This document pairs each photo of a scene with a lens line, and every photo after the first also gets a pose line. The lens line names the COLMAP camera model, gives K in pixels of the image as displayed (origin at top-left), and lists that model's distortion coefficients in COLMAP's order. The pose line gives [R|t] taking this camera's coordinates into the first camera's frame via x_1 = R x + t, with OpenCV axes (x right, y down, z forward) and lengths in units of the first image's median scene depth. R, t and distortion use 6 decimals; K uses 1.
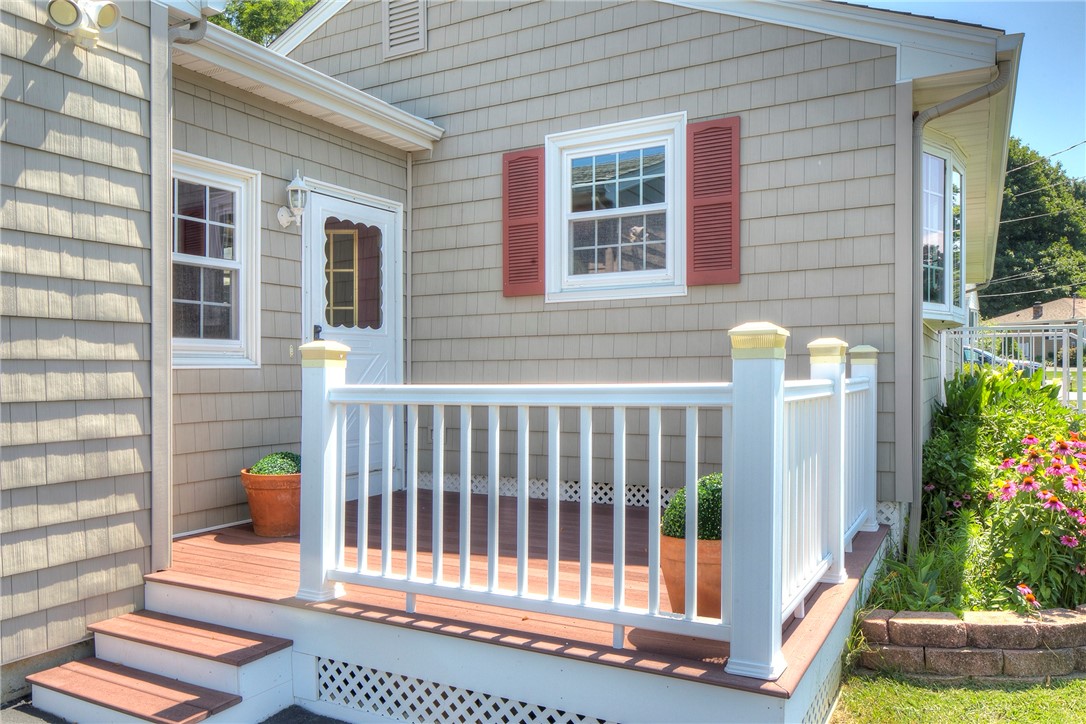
lens RADIAL K [[799.5, 0, 542.9], [0, 799.5, 361.9], [0, 0, 1]] dist [-0.010713, -0.001675]
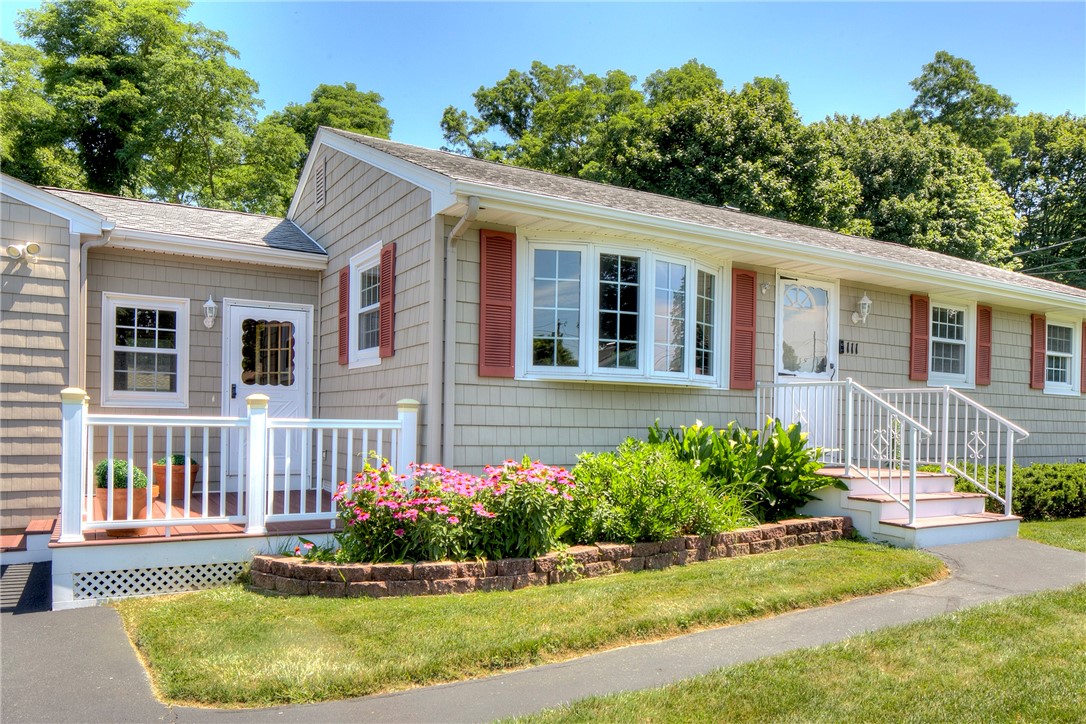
lens RADIAL K [[799.5, 0, 558.9], [0, 799.5, 413.4], [0, 0, 1]] dist [-0.010713, -0.001675]
pose [[0.859675, 0.020367, -0.510435, 1.753195], [-0.017881, 0.999792, 0.009778, -0.017318], [0.510529, 0.000721, 0.859861, -0.161881]]
